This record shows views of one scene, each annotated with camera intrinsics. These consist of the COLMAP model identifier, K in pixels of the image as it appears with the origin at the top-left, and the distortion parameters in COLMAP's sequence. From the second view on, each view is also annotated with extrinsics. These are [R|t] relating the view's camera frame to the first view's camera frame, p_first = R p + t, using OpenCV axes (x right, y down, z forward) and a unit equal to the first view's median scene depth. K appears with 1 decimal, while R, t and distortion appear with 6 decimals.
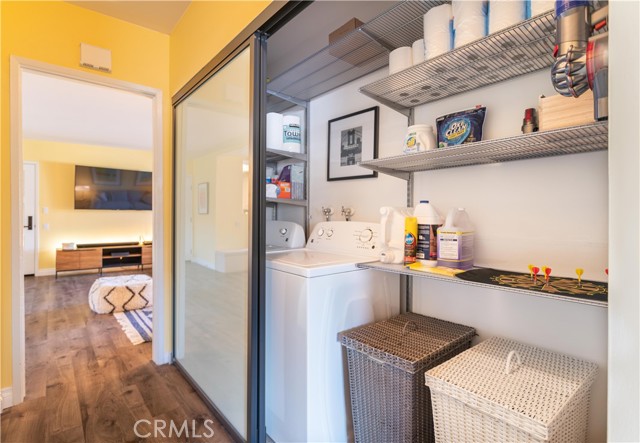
lens RADIAL K [[322.5, 0, 292.8], [0, 322.5, 220.4], [0, 0, 1]] dist [0.011277, -0.002157]
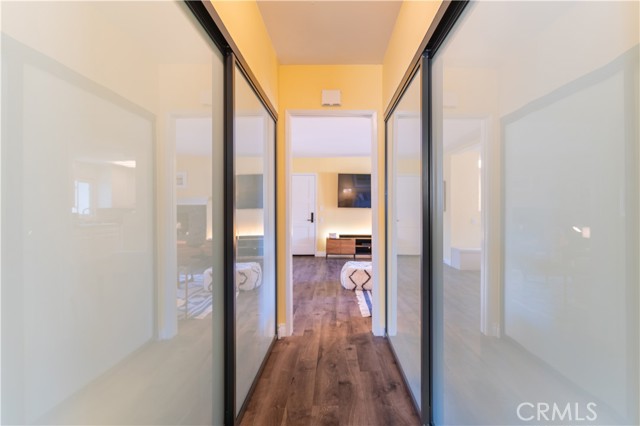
lens RADIAL K [[308.1, 0, 321.1], [0, 308.1, 210.0], [0, 0, 1]] dist [-0.004440, 0.000683]
pose [[0.783284, -0.002897, -0.621658, 0.132795], [-0.011601, 0.999747, -0.019275, 0.001248], [0.621556, 0.022310, 0.783052, -0.033419]]
